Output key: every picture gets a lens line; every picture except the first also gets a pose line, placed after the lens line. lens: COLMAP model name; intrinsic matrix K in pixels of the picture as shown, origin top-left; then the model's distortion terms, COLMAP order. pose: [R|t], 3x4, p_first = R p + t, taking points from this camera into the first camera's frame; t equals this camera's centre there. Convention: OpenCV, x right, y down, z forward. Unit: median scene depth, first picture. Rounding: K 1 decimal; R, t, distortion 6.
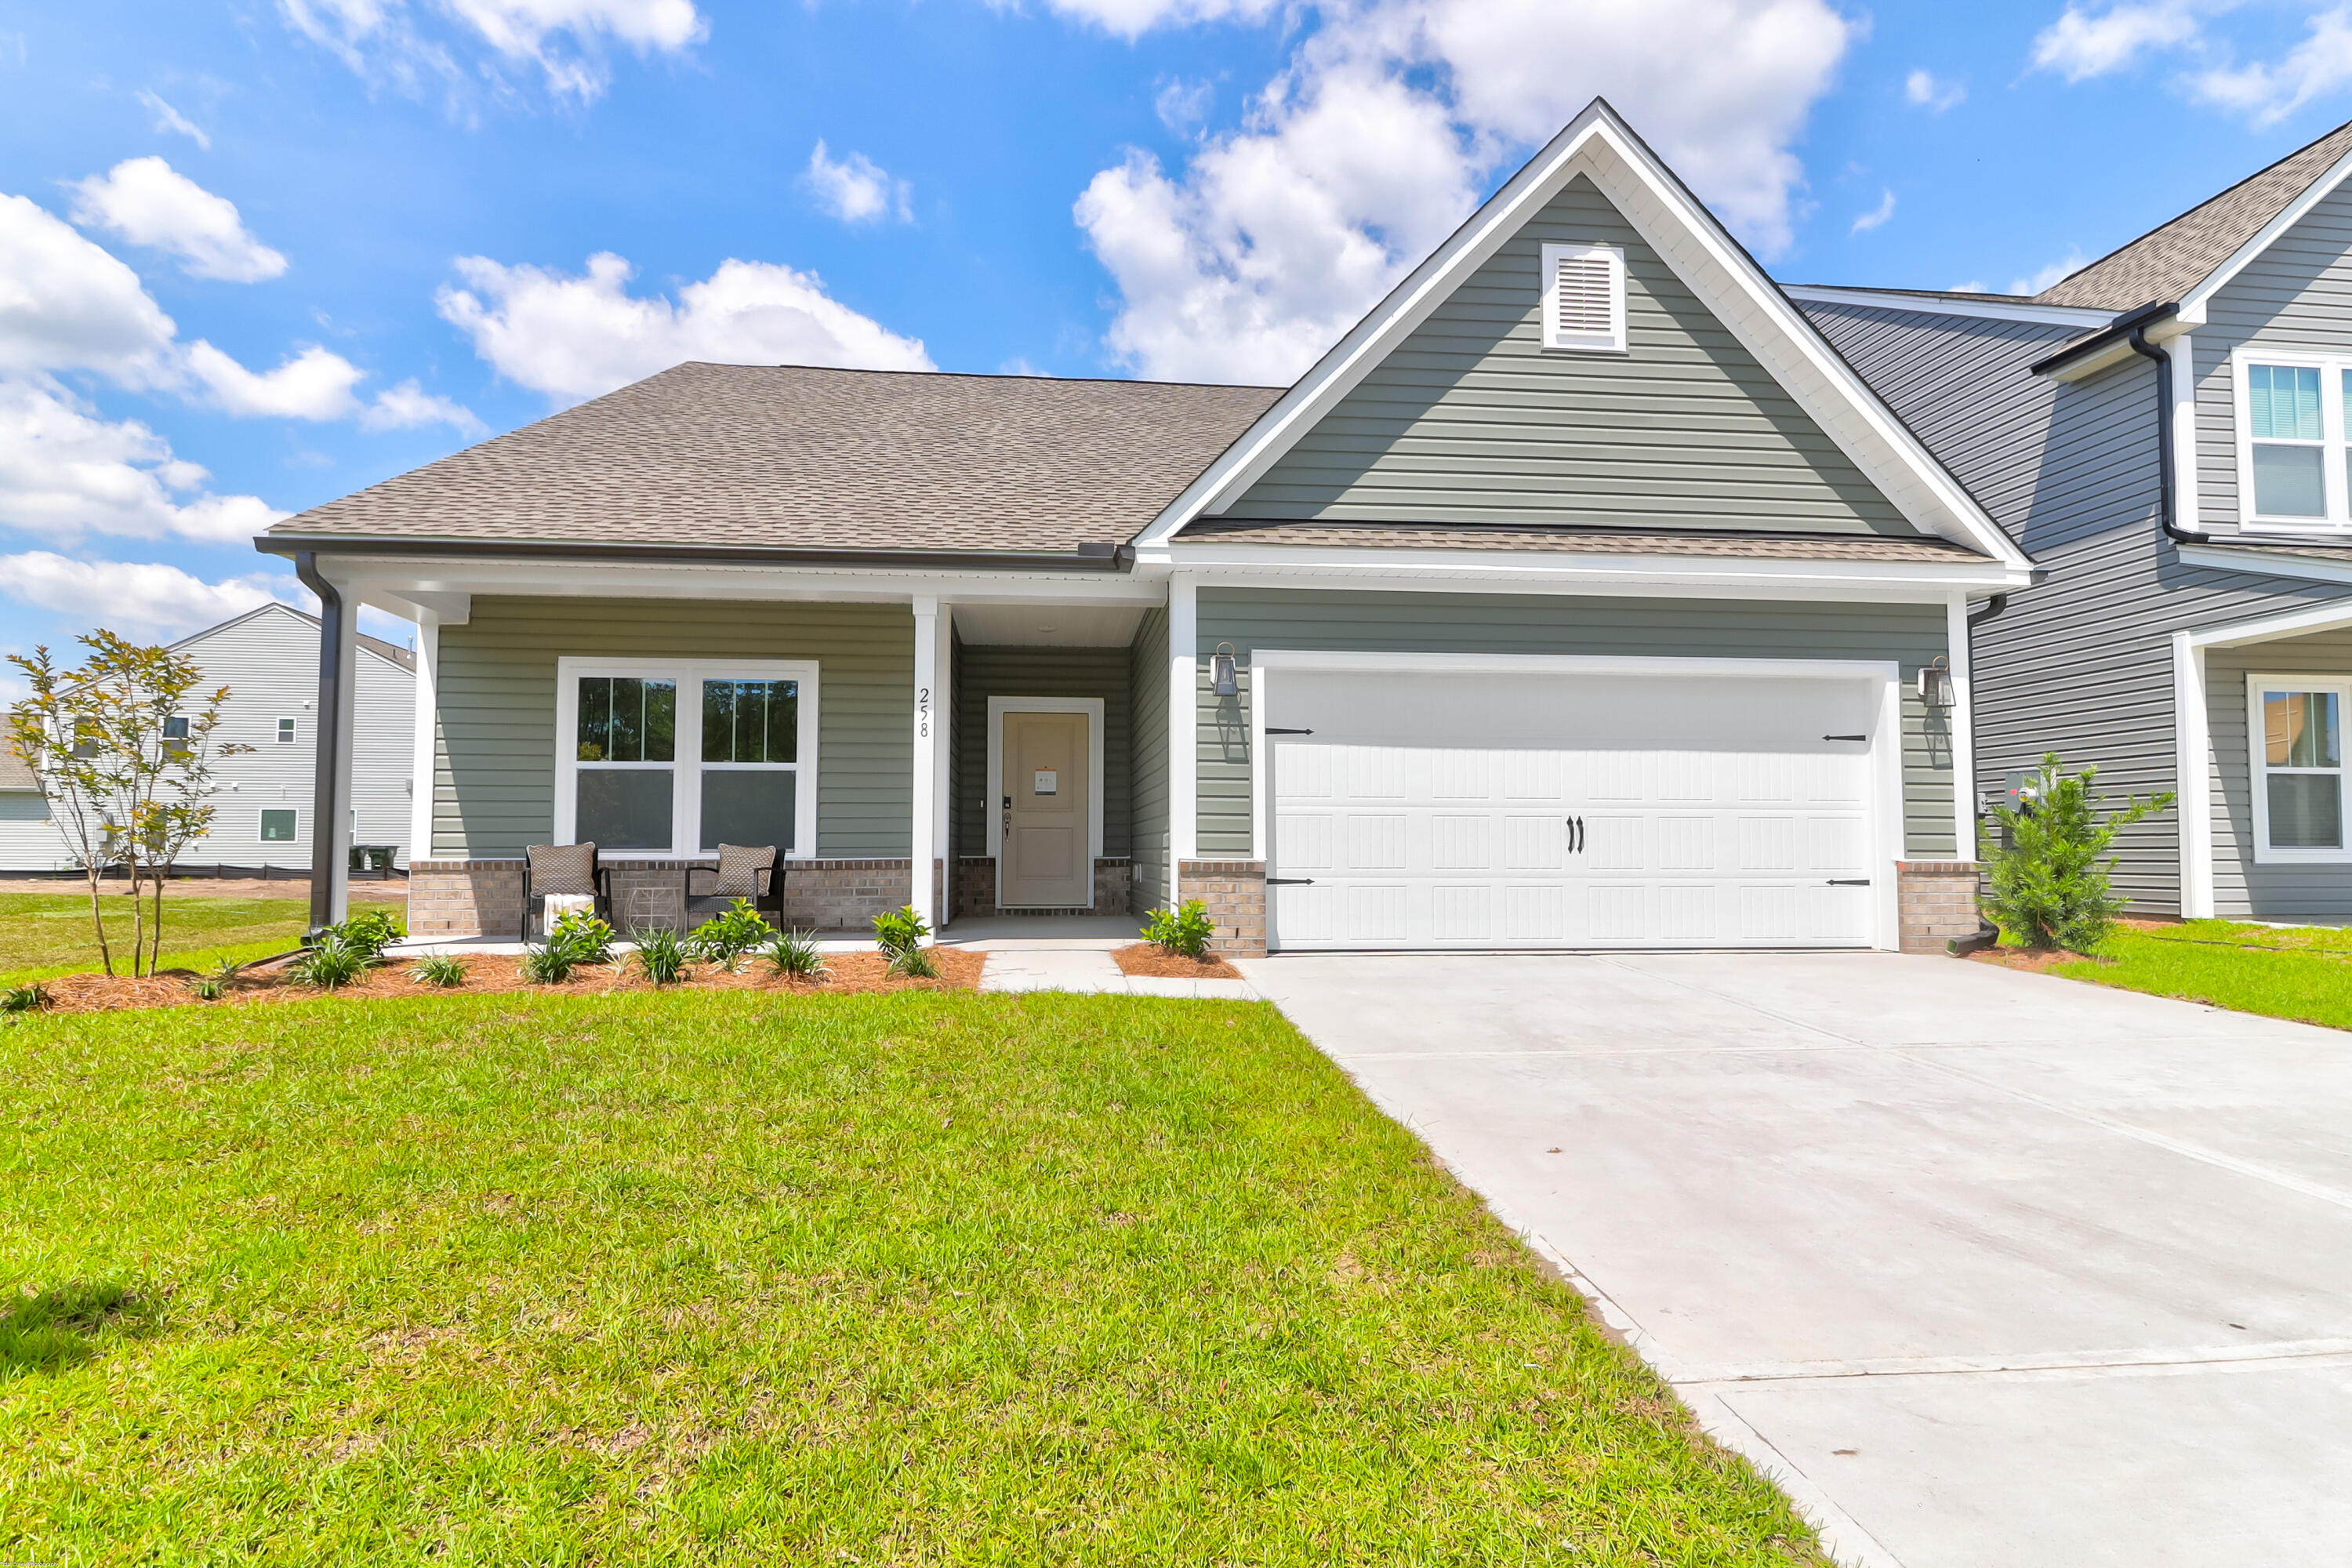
lens RADIAL K [[1270.1, 0, 1169.3], [0, 1270.1, 782.1], [0, 0, 1]] dist [0.003372, -0.001103]
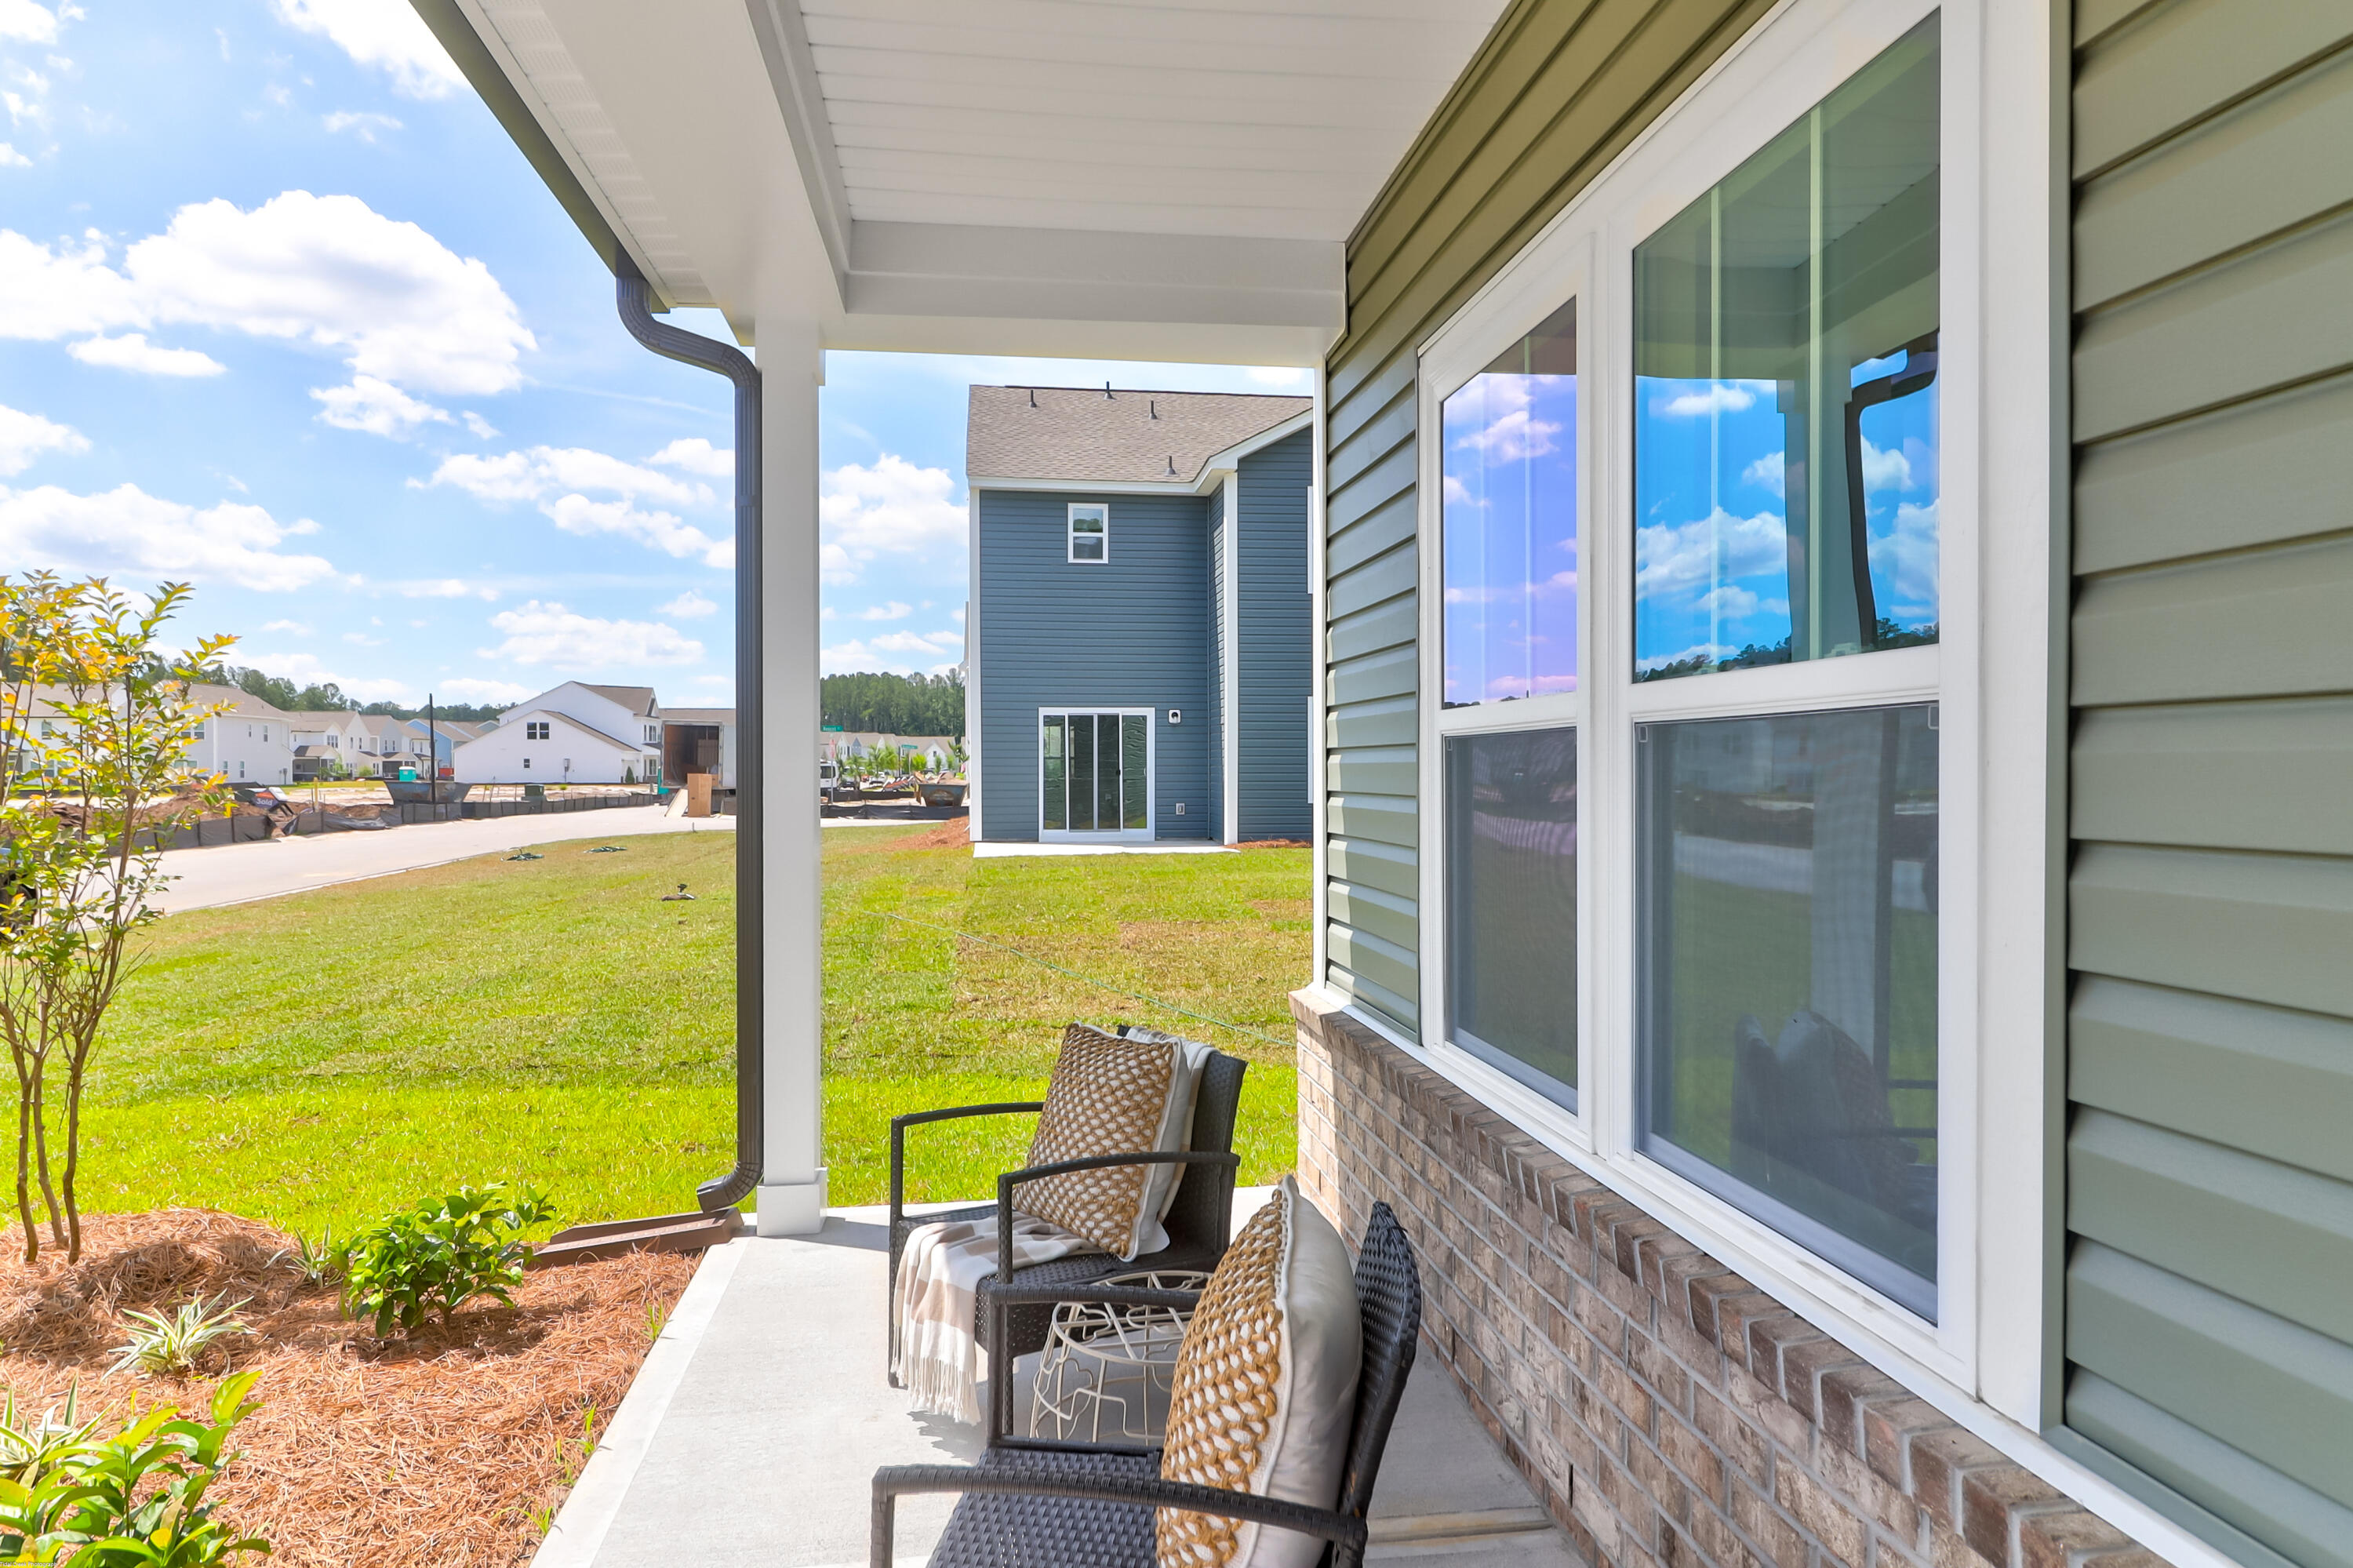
lens RADIAL K [[1471.5, 0, 1172.3], [0, 1471.5, 785.3], [0, 0, 1]] dist [0.001643, 0.025406]
pose [[0.008072, 0.009880, -0.999919, -0.157961], [0.061710, 0.998040, 0.010360, -0.007058], [0.998062, -0.061788, 0.007447, 1.011597]]
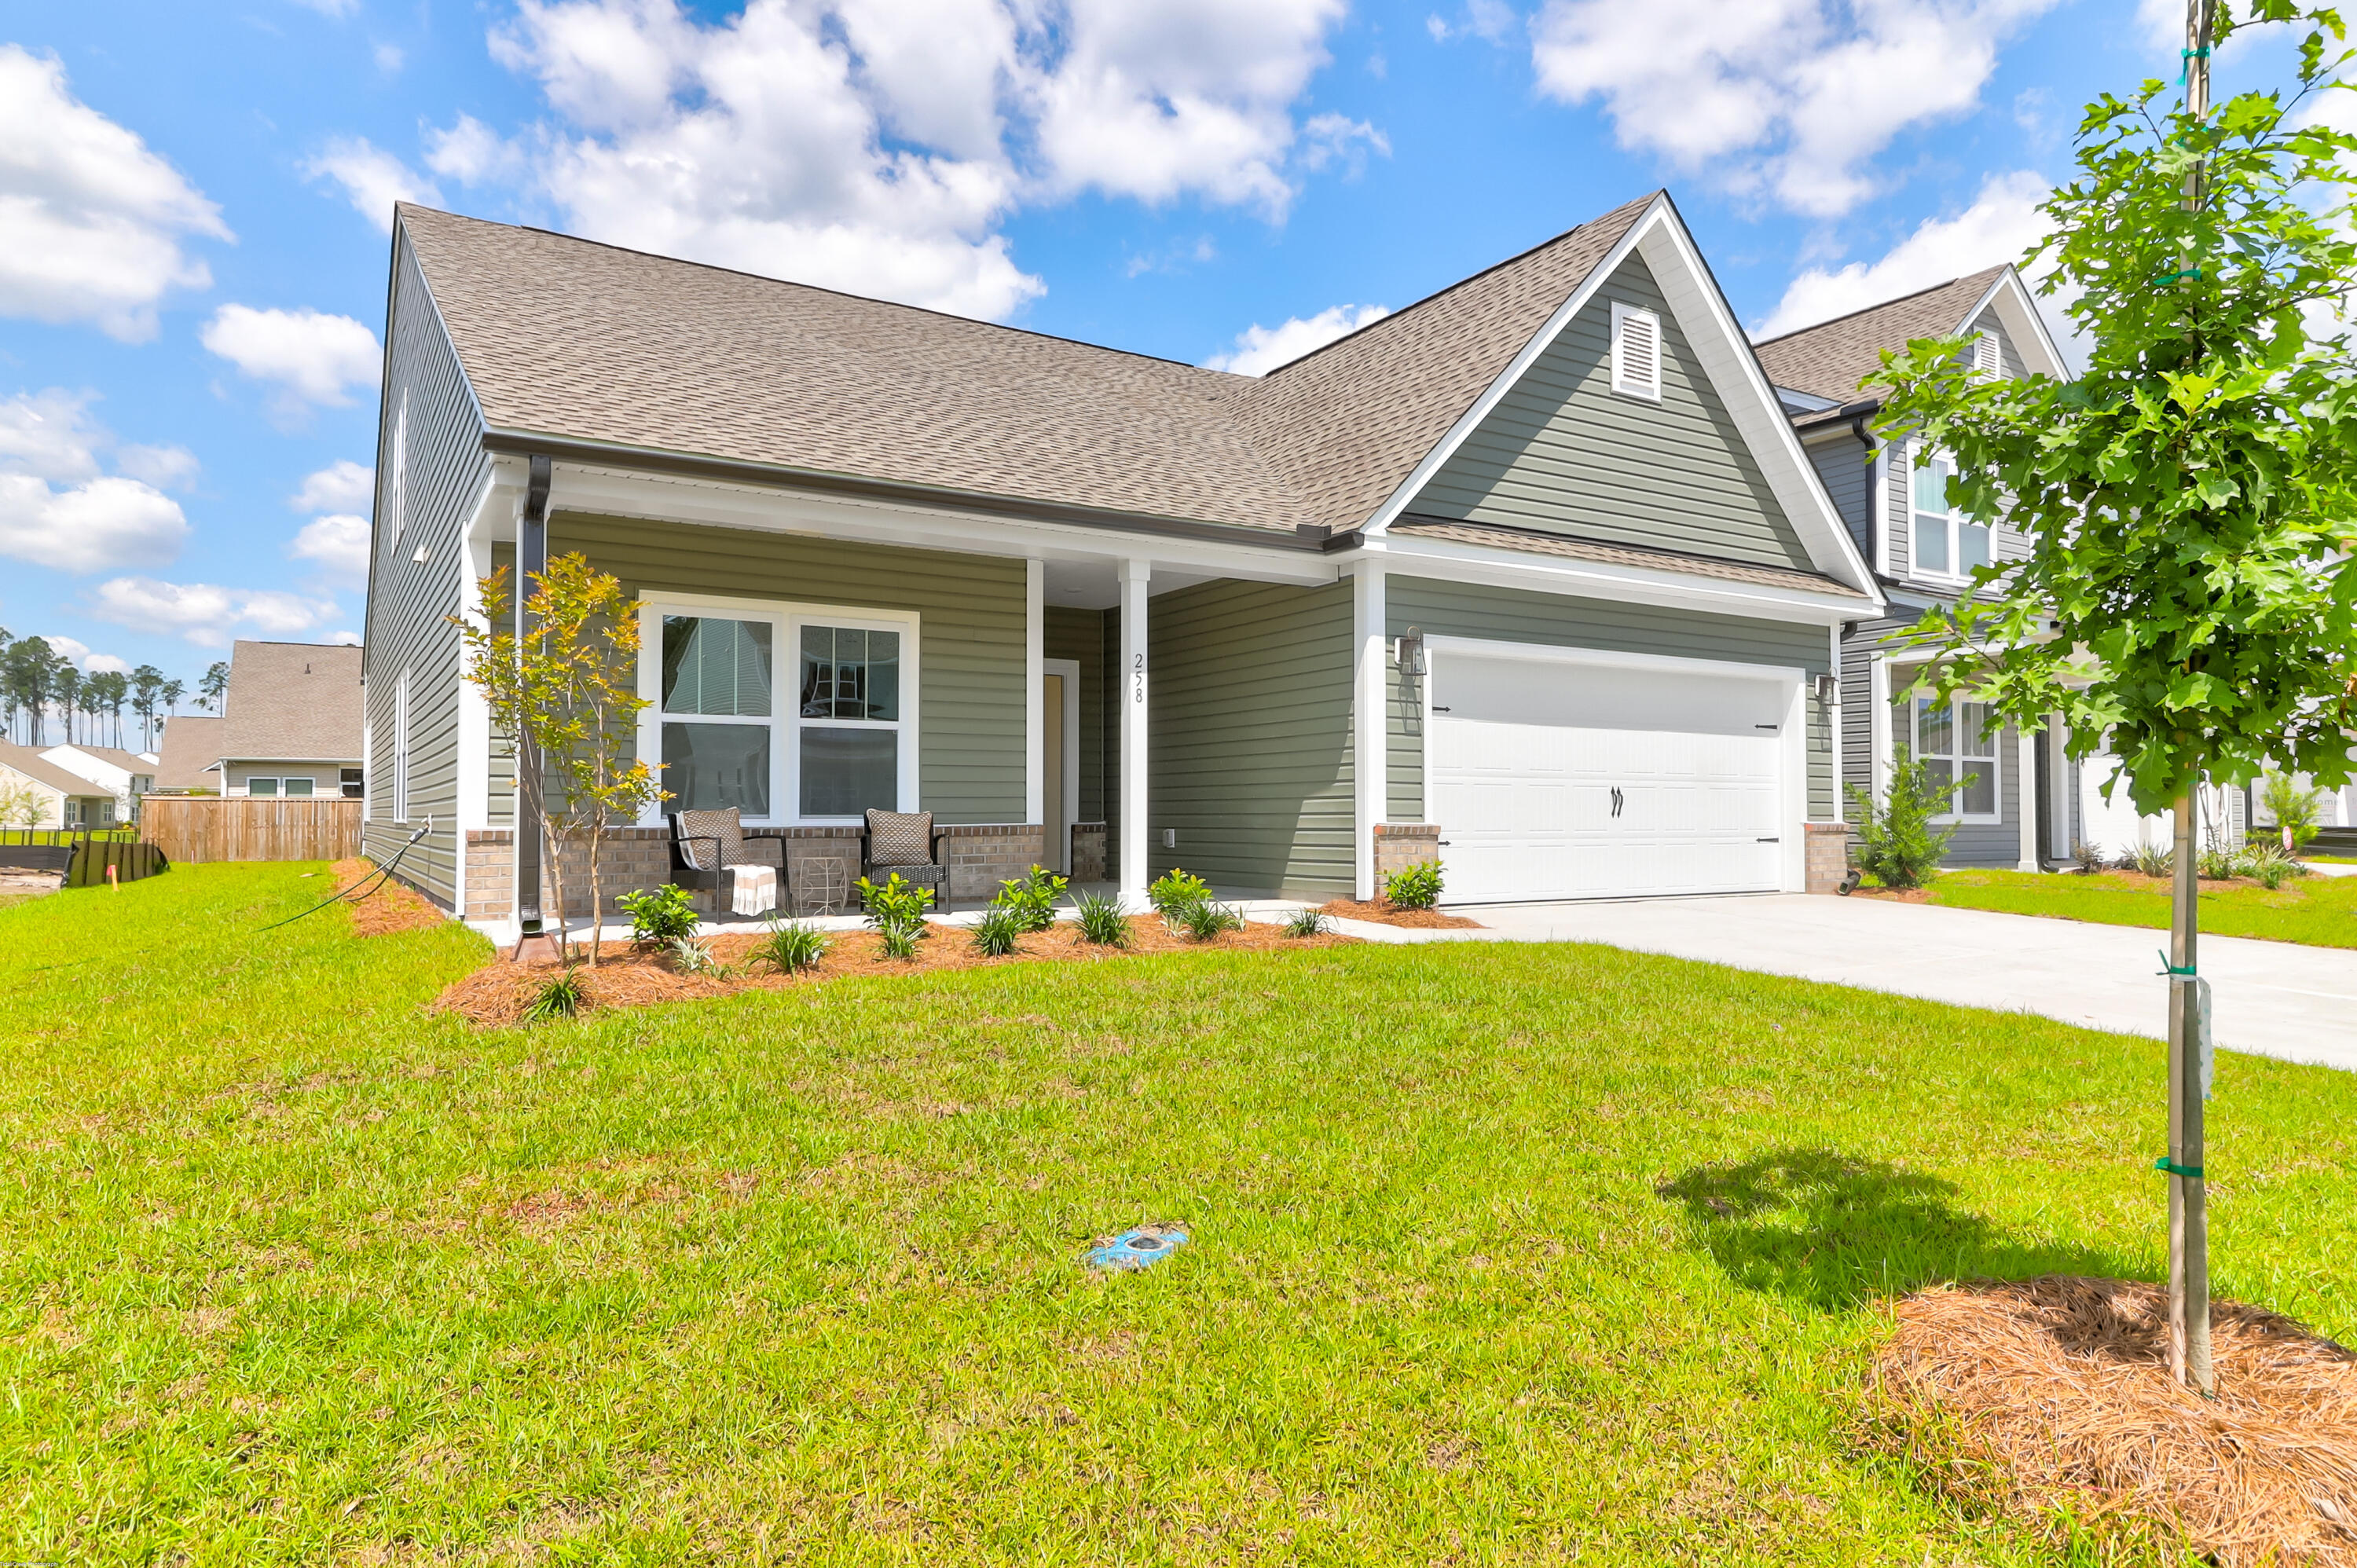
lens RADIAL K [[1401.2, 0, 1165.3], [0, 1401.2, 775.0], [0, 0, 1]] dist [-0.004949, -0.000875]
pose [[0.900892, 0.011064, 0.433902, -0.615615], [-0.021964, 0.999556, 0.020116, -0.001175], [-0.433487, -0.027652, 0.900735, -0.003128]]
